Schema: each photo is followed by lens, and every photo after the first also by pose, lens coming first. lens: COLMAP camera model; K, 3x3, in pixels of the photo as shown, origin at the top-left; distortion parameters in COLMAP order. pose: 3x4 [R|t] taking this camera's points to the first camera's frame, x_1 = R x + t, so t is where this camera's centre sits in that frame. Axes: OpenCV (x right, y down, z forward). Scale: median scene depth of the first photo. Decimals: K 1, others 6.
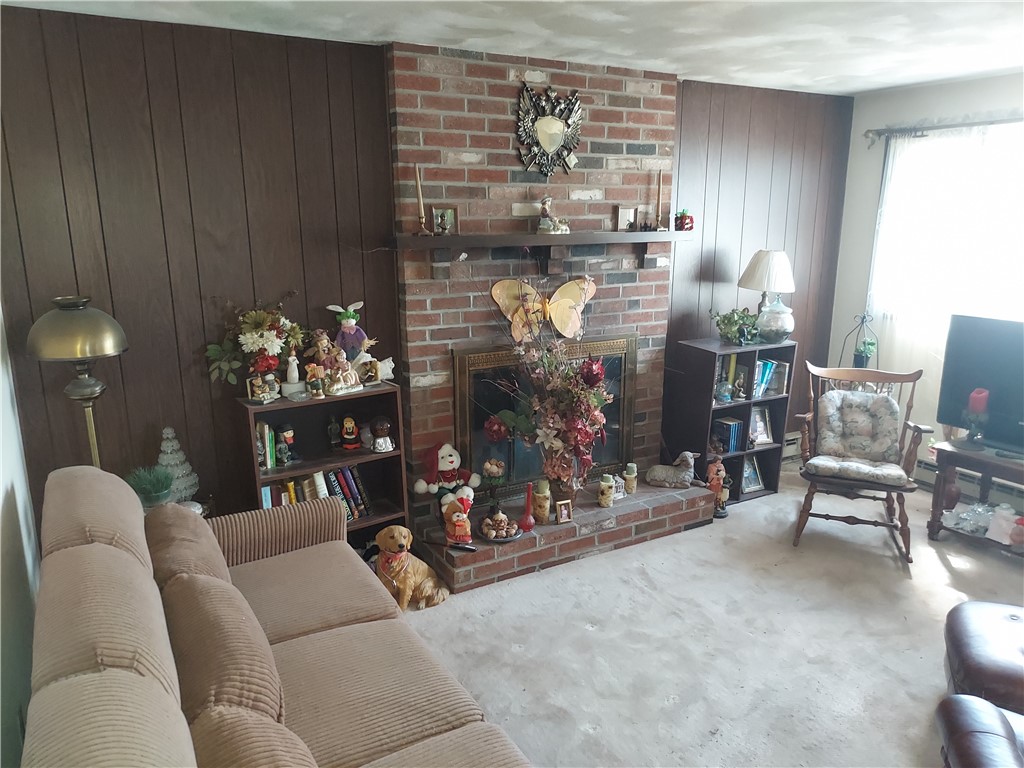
lens RADIAL K [[733.8, 0, 512.0], [0, 733.8, 389.8], [0, 0, 1]] dist [0.116861, -0.156922]
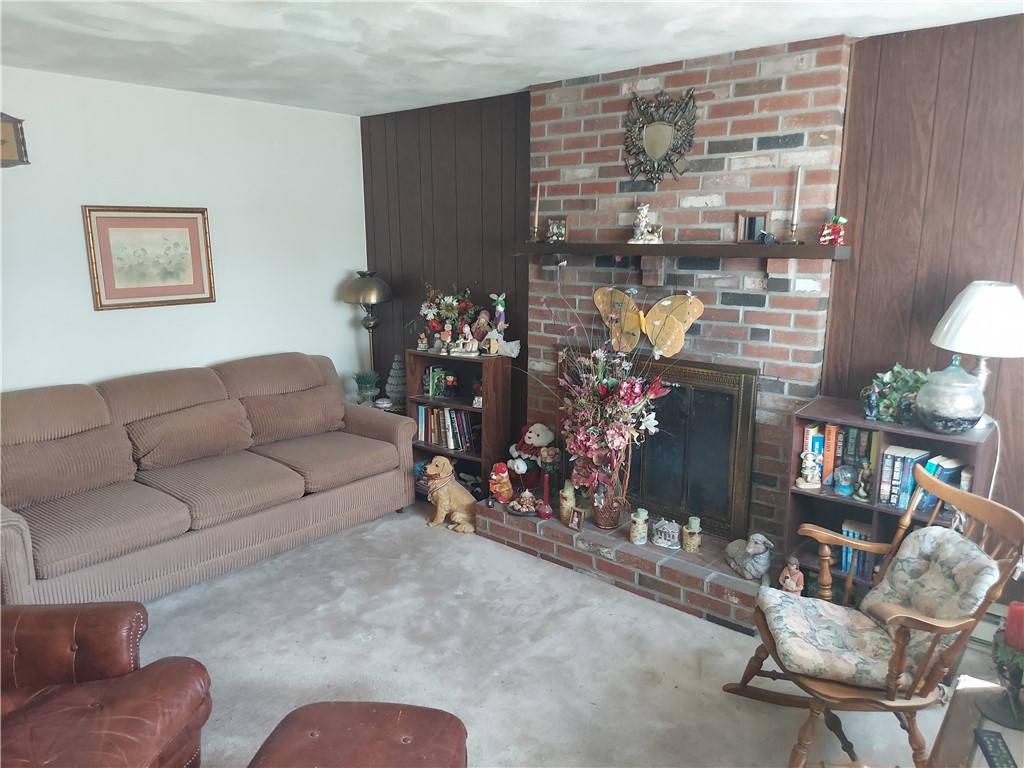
lens RADIAL K [[733.8, 0, 512.0], [0, 733.8, 389.8], [0, 0, 1]] dist [0.116861, -0.156922]
pose [[0.334587, 0.199992, -0.920899, 0.944482], [-0.222259, 0.966400, 0.129122, -0.116221], [0.915780, 0.161475, 0.367795, 0.530101]]
